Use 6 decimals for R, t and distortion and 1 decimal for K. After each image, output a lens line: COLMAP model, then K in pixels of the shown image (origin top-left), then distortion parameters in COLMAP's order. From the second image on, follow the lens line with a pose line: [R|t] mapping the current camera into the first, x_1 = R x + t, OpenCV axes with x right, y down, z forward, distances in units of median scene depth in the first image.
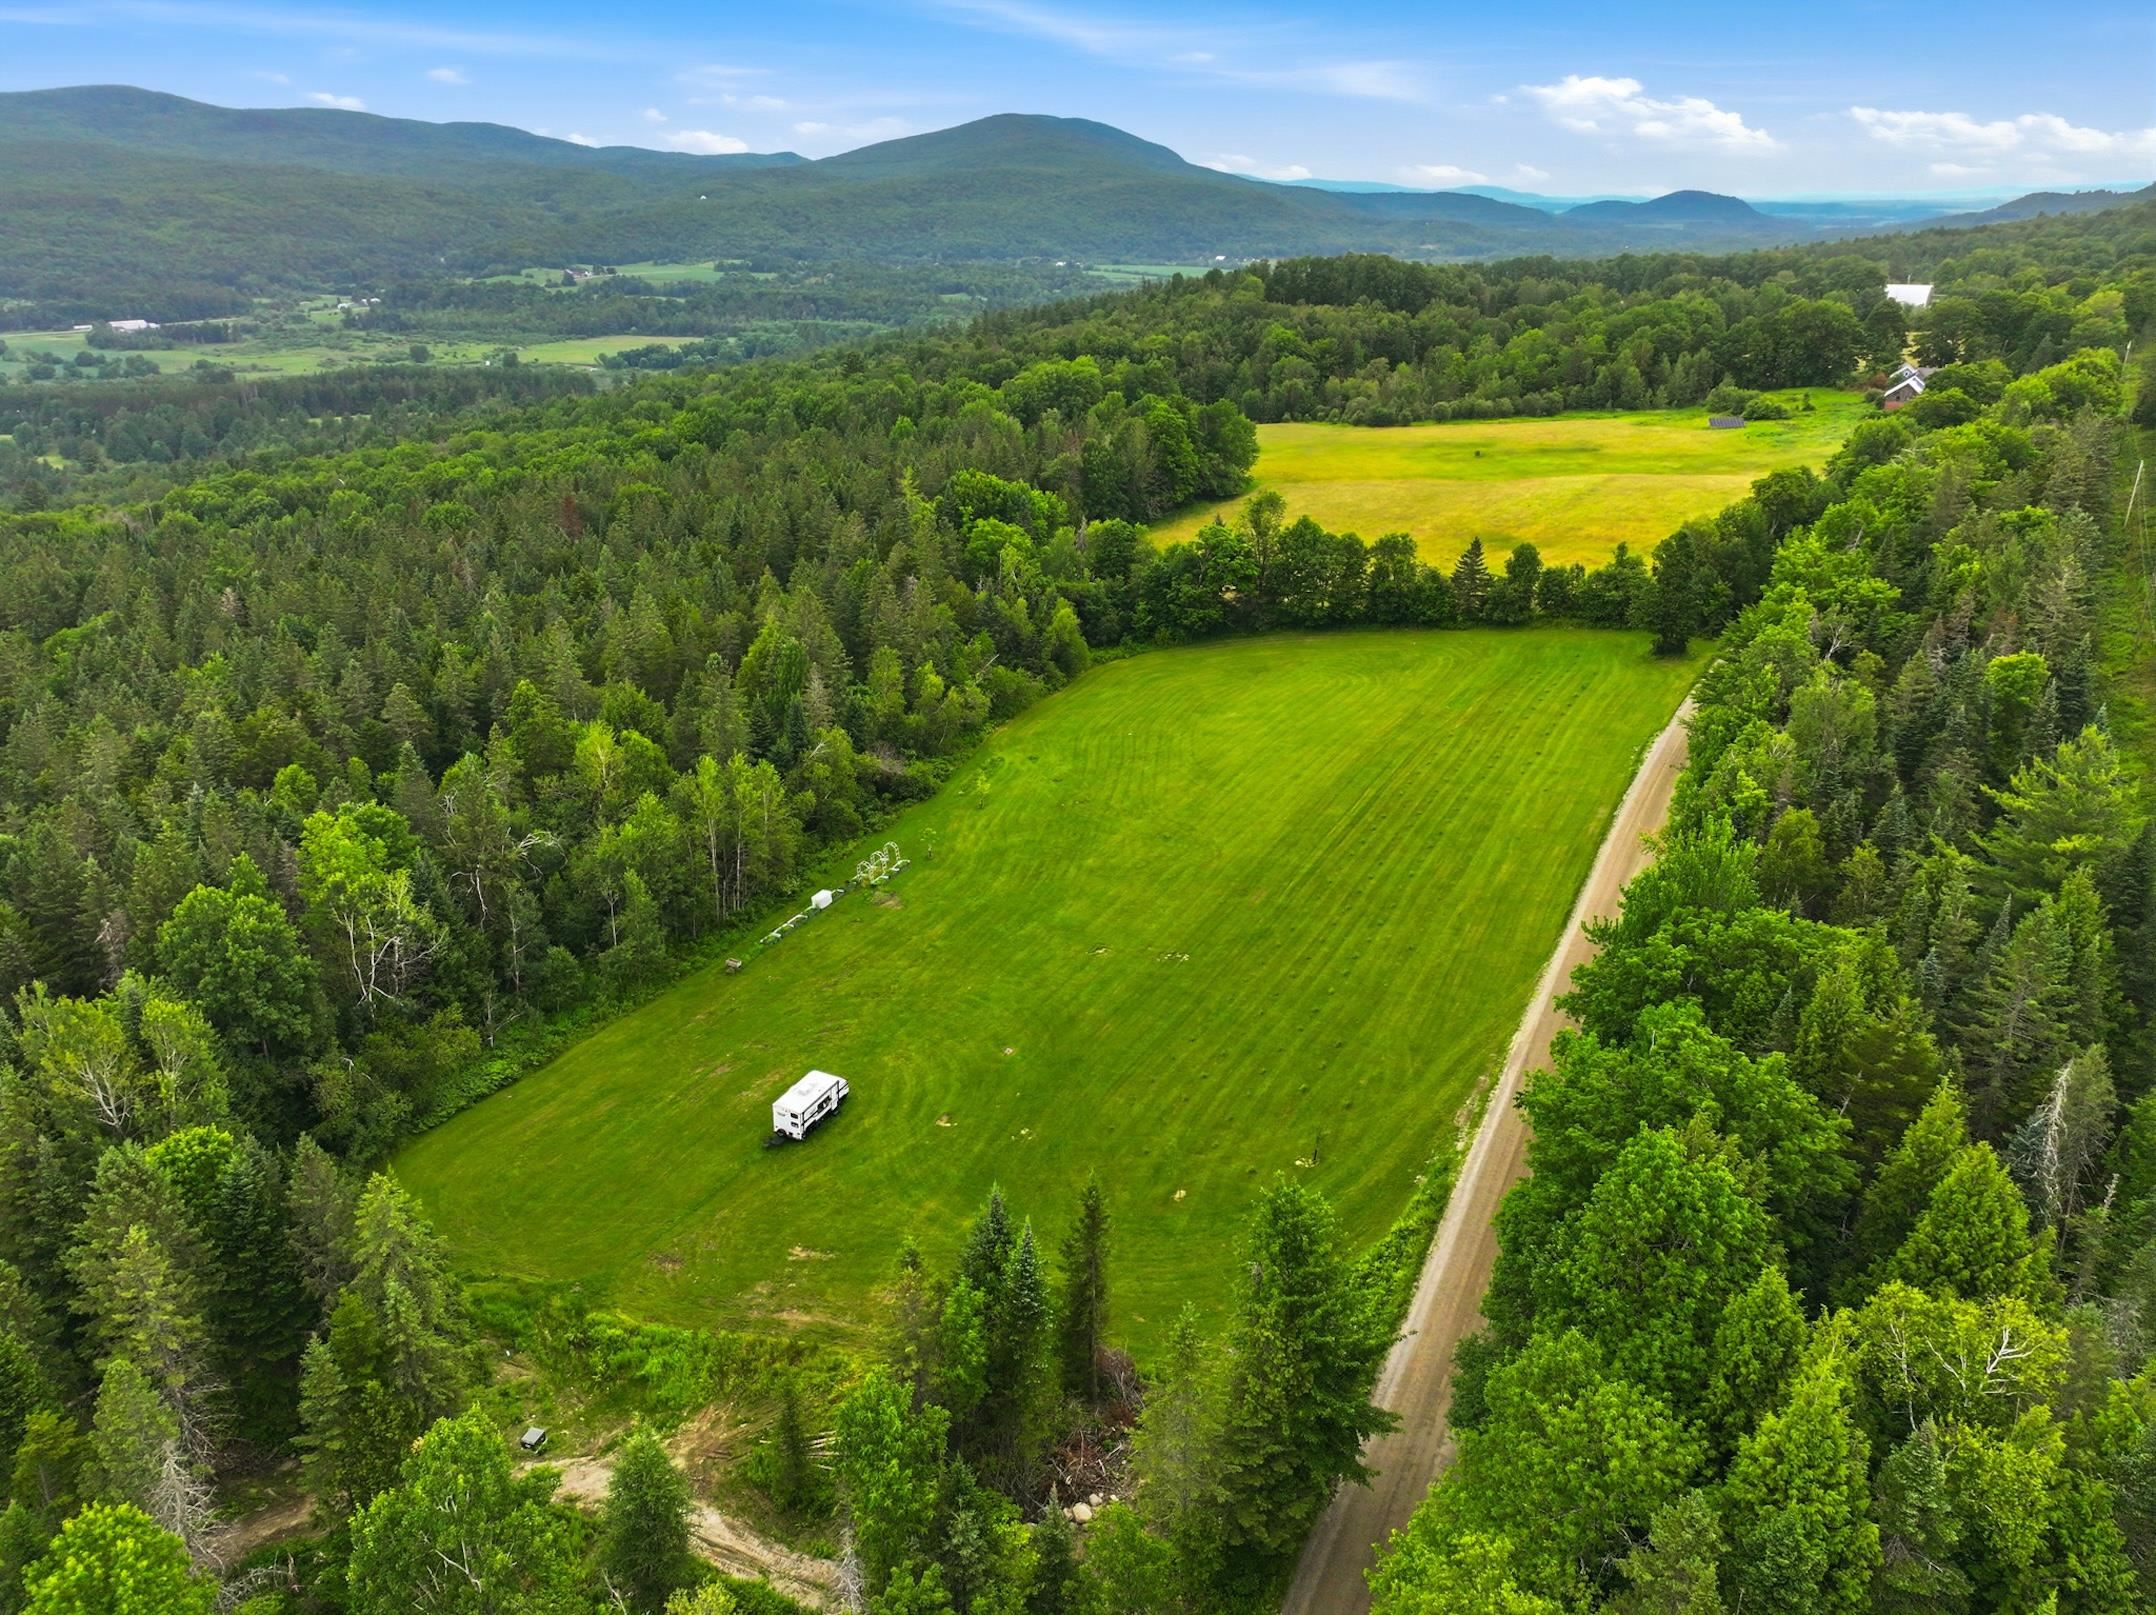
lens RADIAL K [[1508.8, 0, 1078.0], [0, 1508.8, 807.5], [0, 0, 1]] dist [0.011491, 0.001227]
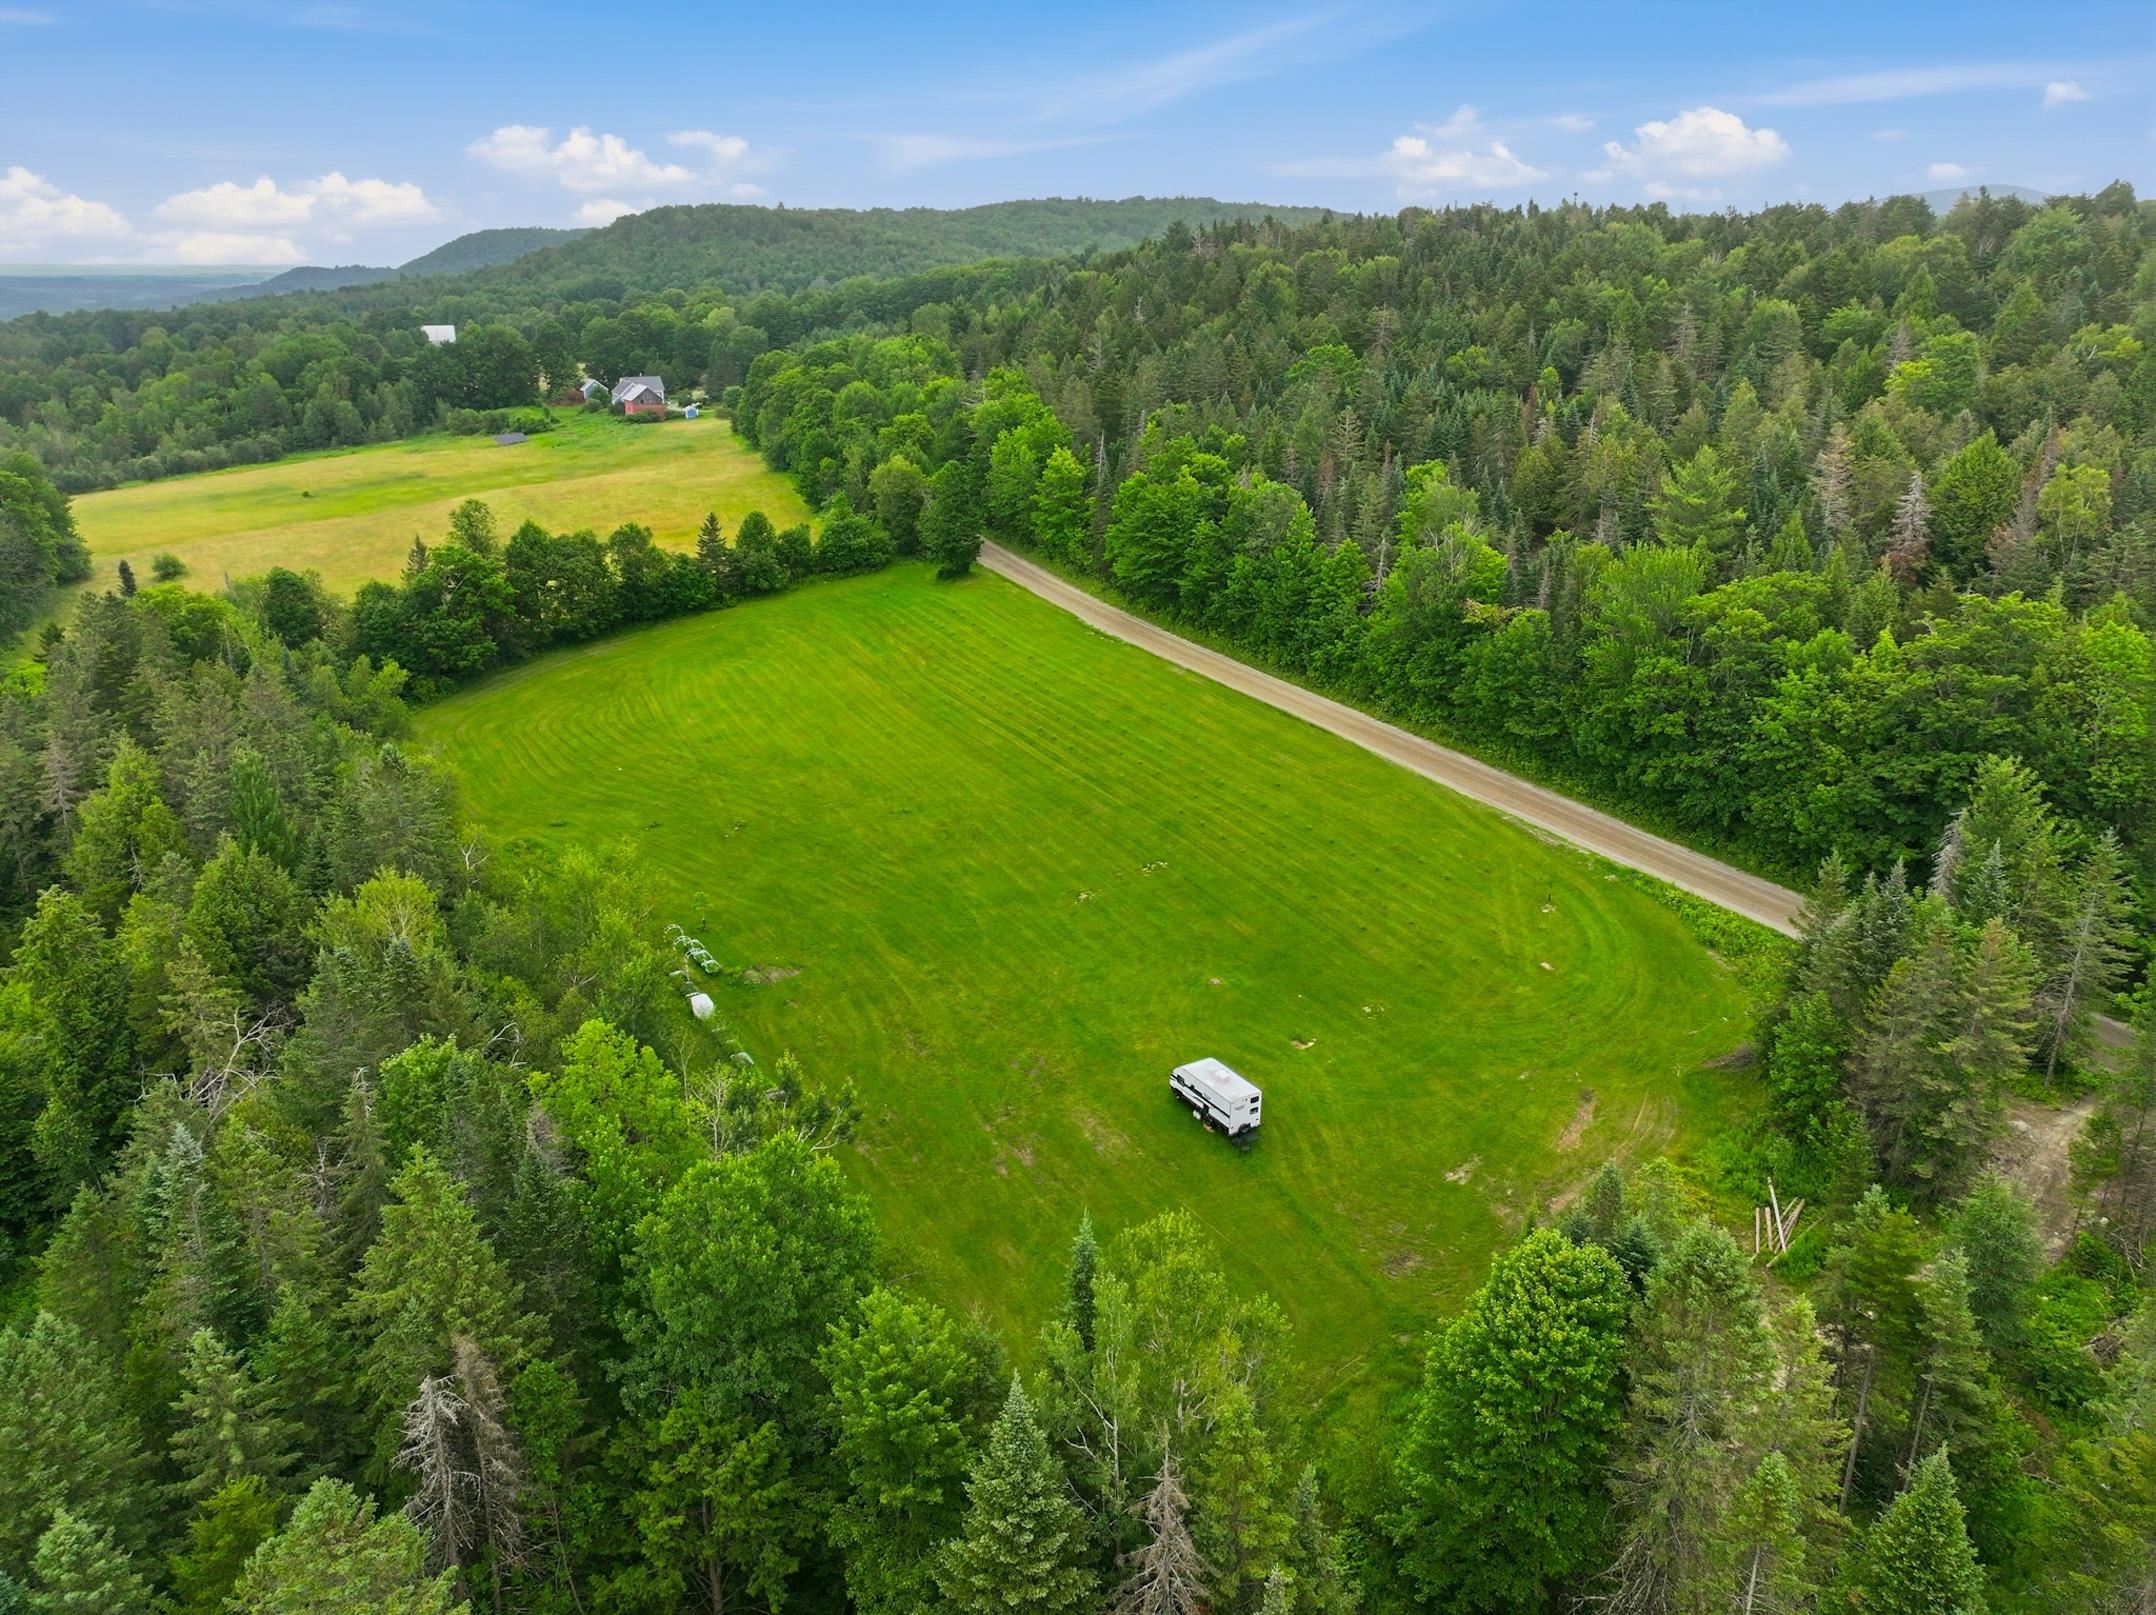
lens RADIAL K [[1508.8, 0, 1078.0], [0, 1508.8, 807.5], [0, 0, 1]] dist [0.011491, 0.001227]
pose [[0.535916, -0.283677, 0.795186, -0.207805], [0.320189, 0.939790, 0.119472, -0.019620], [-0.781200, 0.190583, 0.594479, 0.130434]]
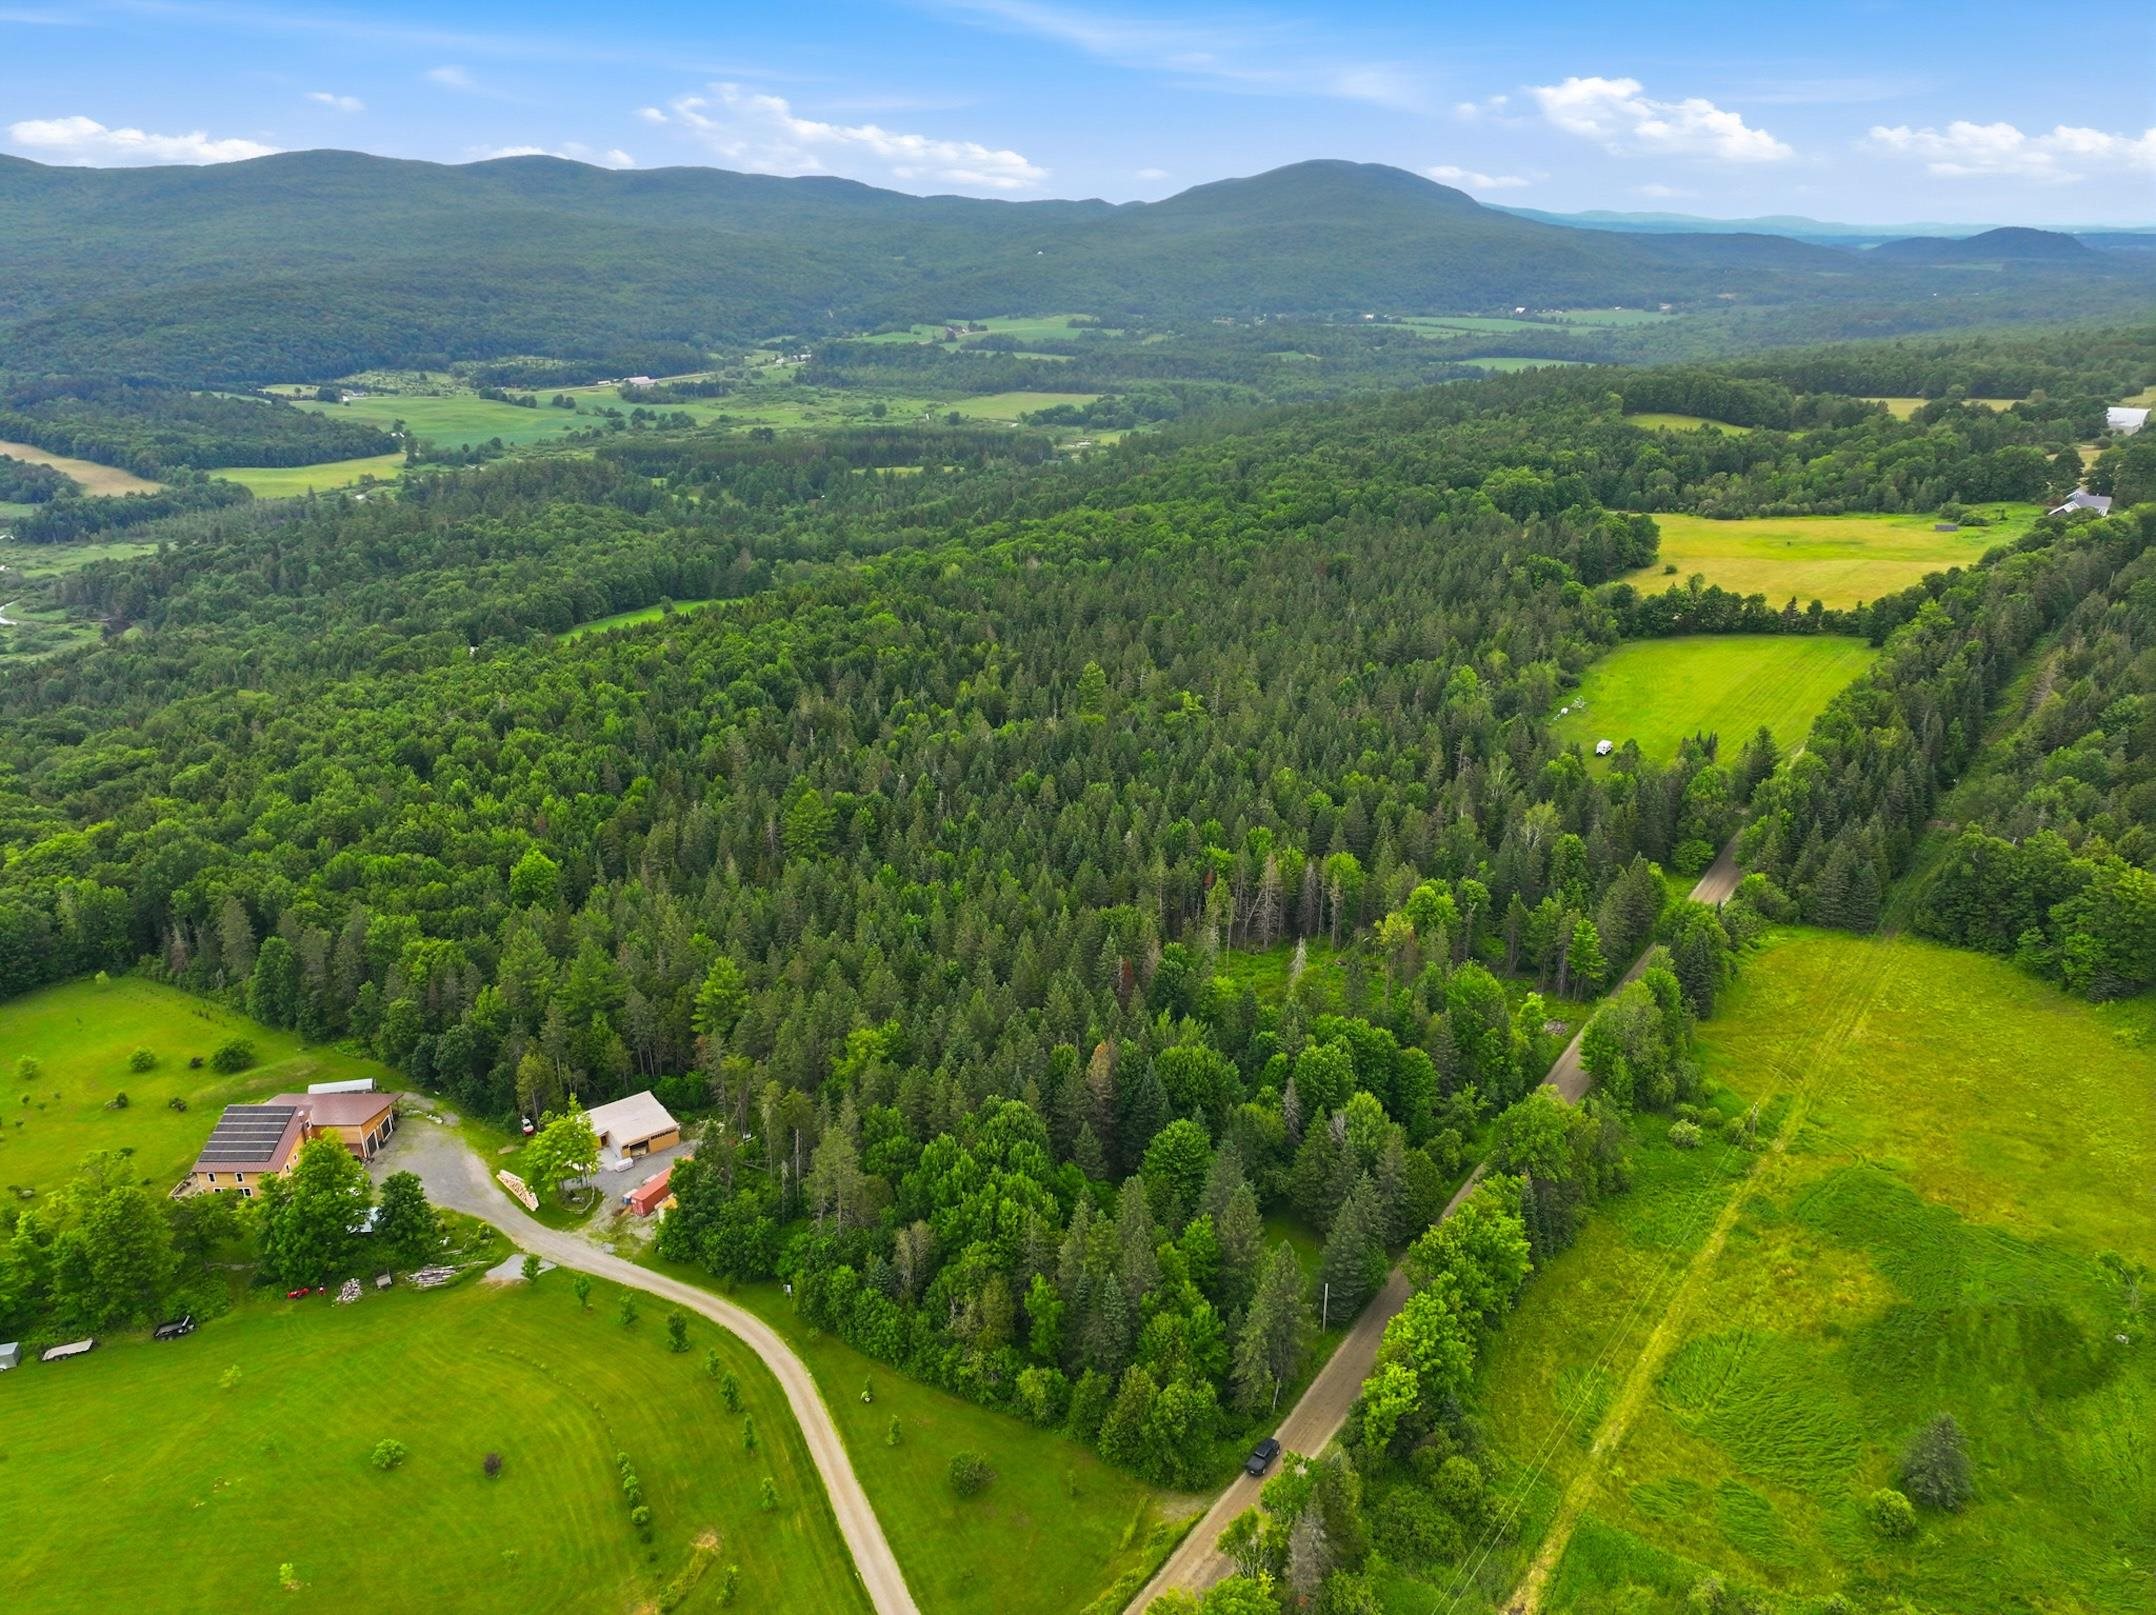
lens RADIAL K [[1508.8, 0, 1078.0], [0, 1508.8, 807.5], [0, 0, 1]] dist [0.011491, 0.001227]
pose [[0.986309, 0.053762, -0.155897, -0.212977], [-0.056061, 0.998373, -0.010389, 0.111753], [0.155085, 0.018987, 0.987719, -0.704772]]
